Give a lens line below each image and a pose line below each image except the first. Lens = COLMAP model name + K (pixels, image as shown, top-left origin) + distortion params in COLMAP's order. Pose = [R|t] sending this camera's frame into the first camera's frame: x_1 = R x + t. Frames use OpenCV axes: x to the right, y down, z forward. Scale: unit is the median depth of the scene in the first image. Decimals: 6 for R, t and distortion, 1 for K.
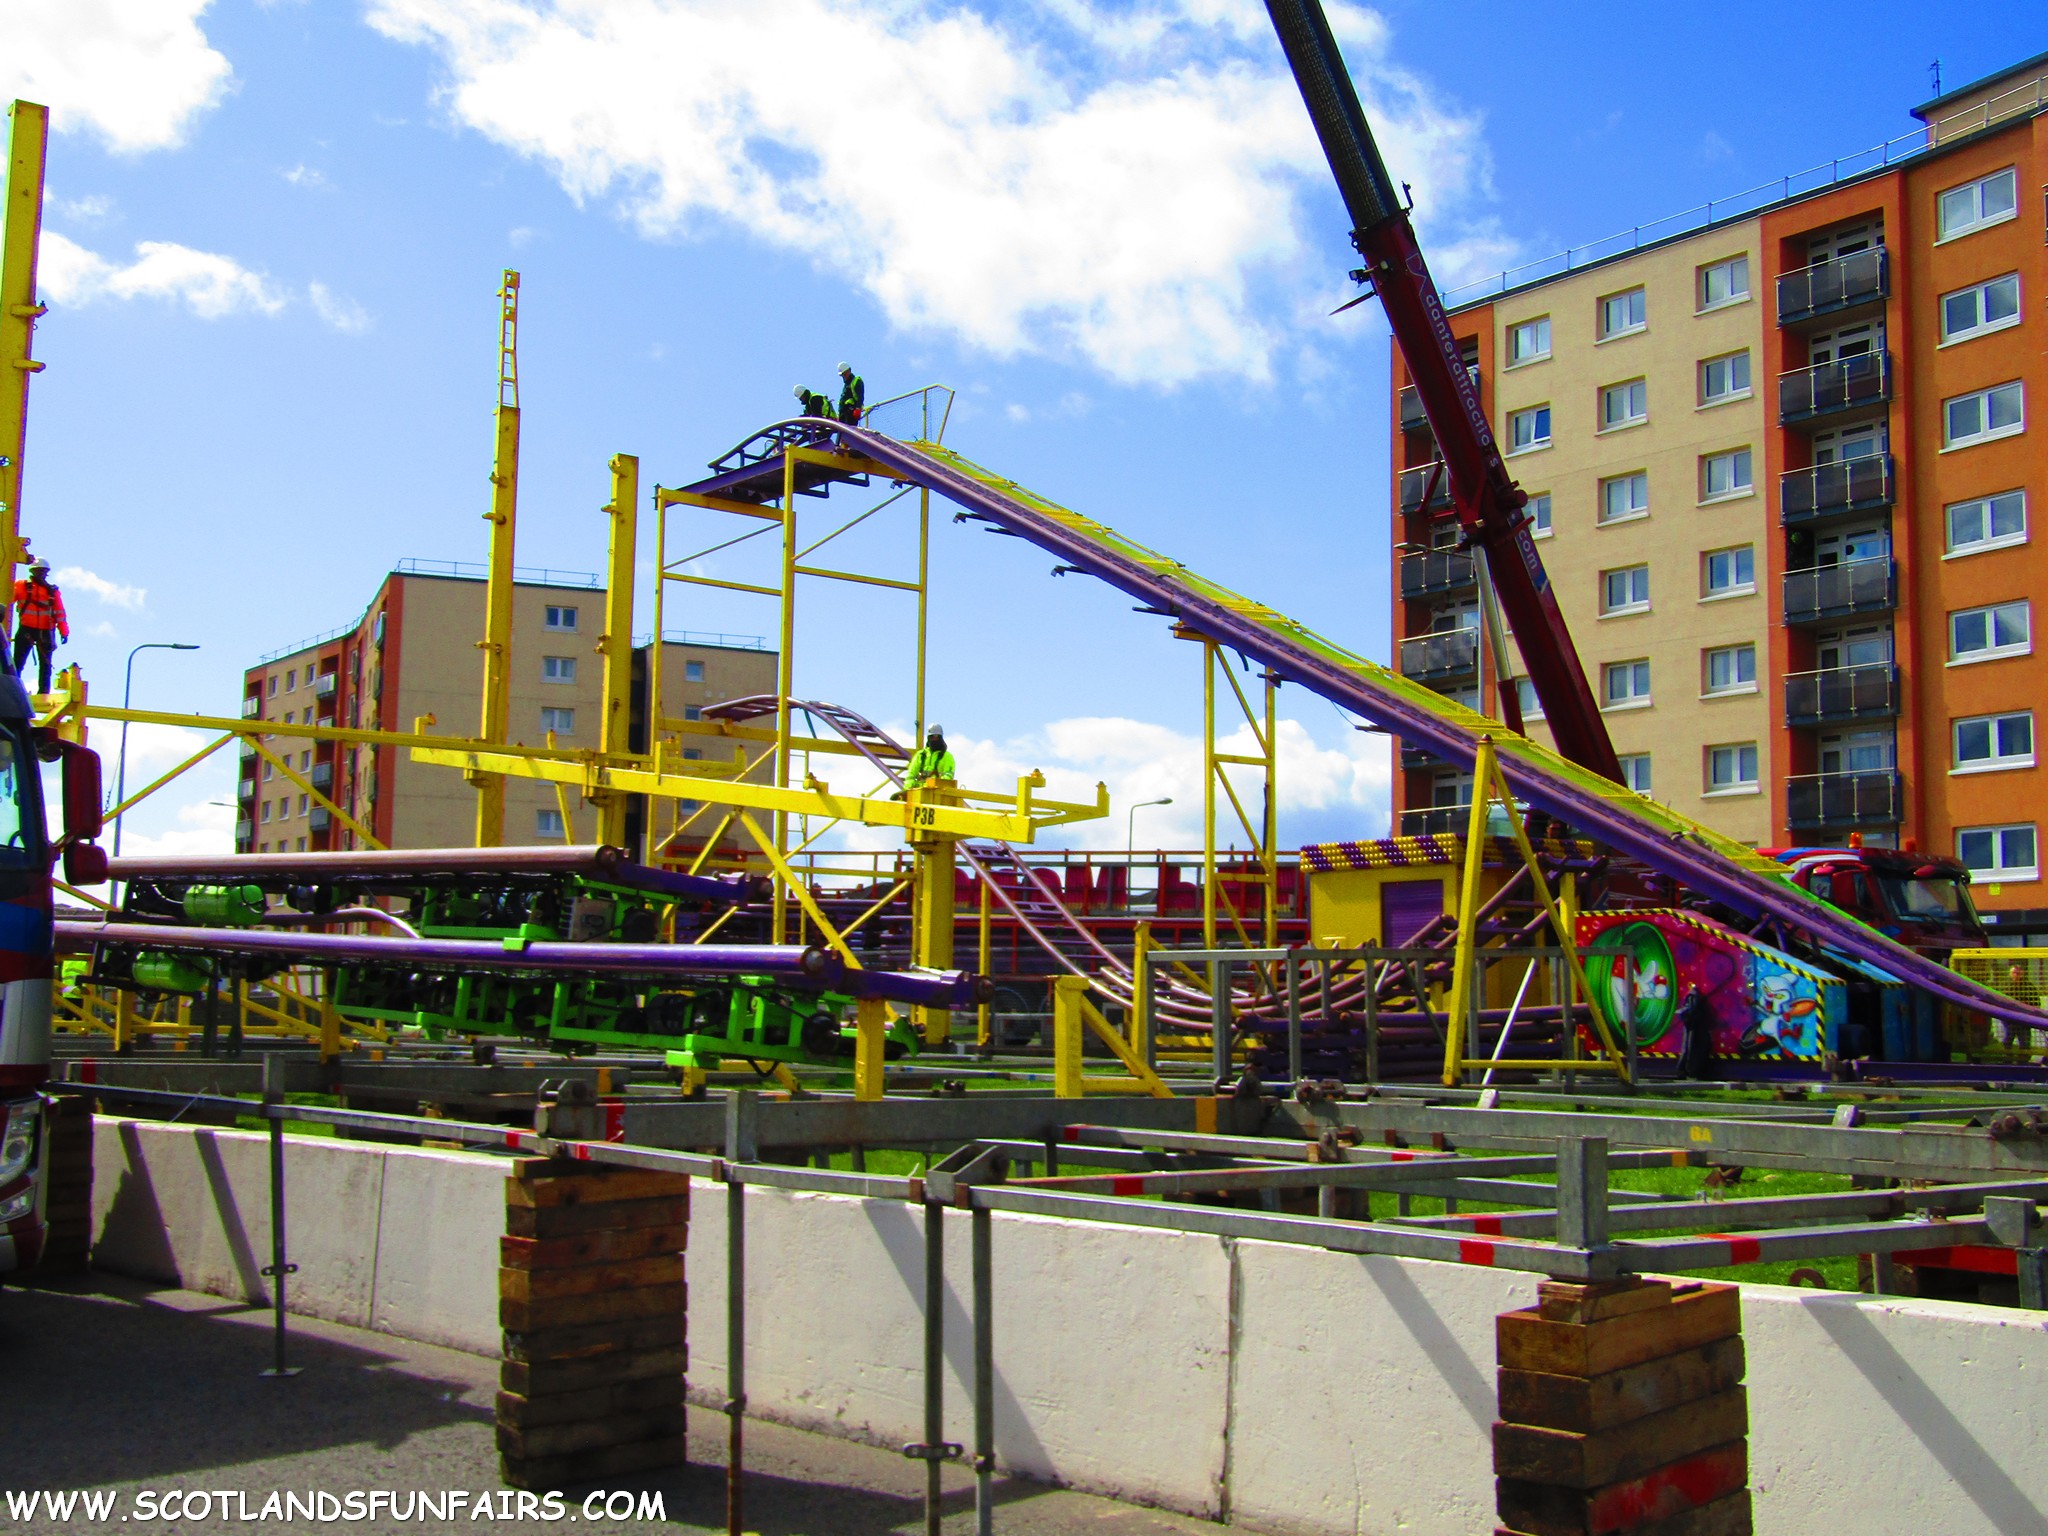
lens RADIAL K [[2327.6, 0, 1025.0], [0, 2327.6, 771.6], [0, 0, 1]] dist [-0.037781, 0.000000]
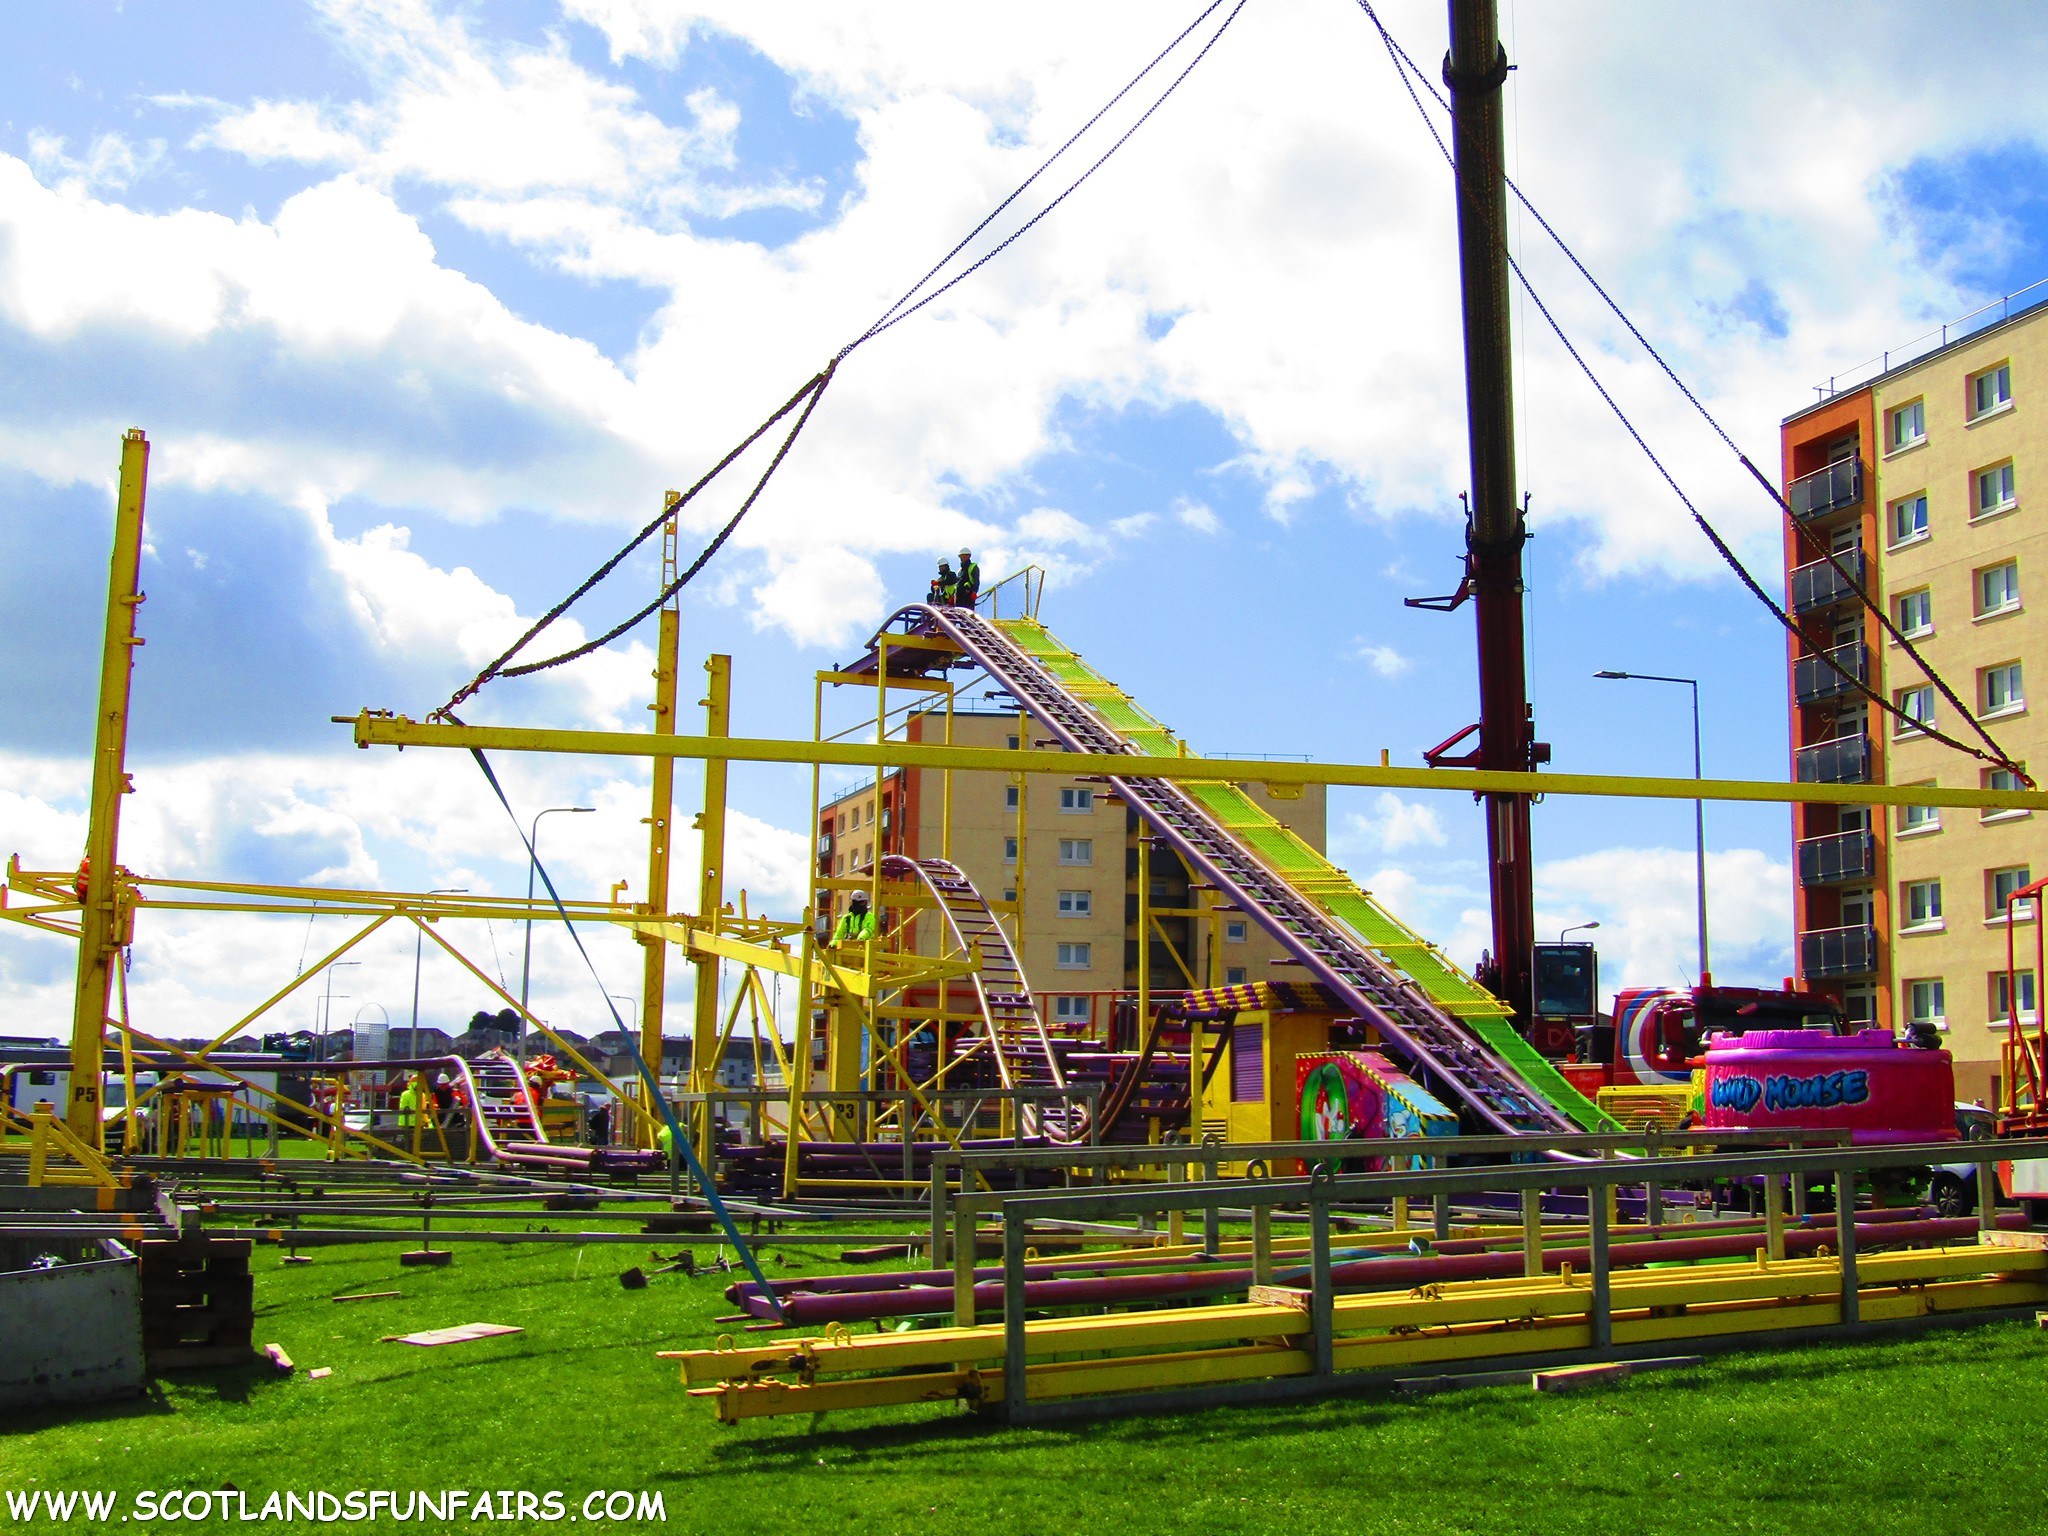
lens RADIAL K [[2583.2, 0, 1023.8], [0, 2583.2, 763.5], [0, 0, 1]] dist [-0.073505, 0.000000]
pose [[0.948823, -0.042459, -0.312942, 0.316805], [0.028101, 0.998341, -0.050250, -0.012530], [0.314556, 0.038884, 0.948442, -0.135617]]
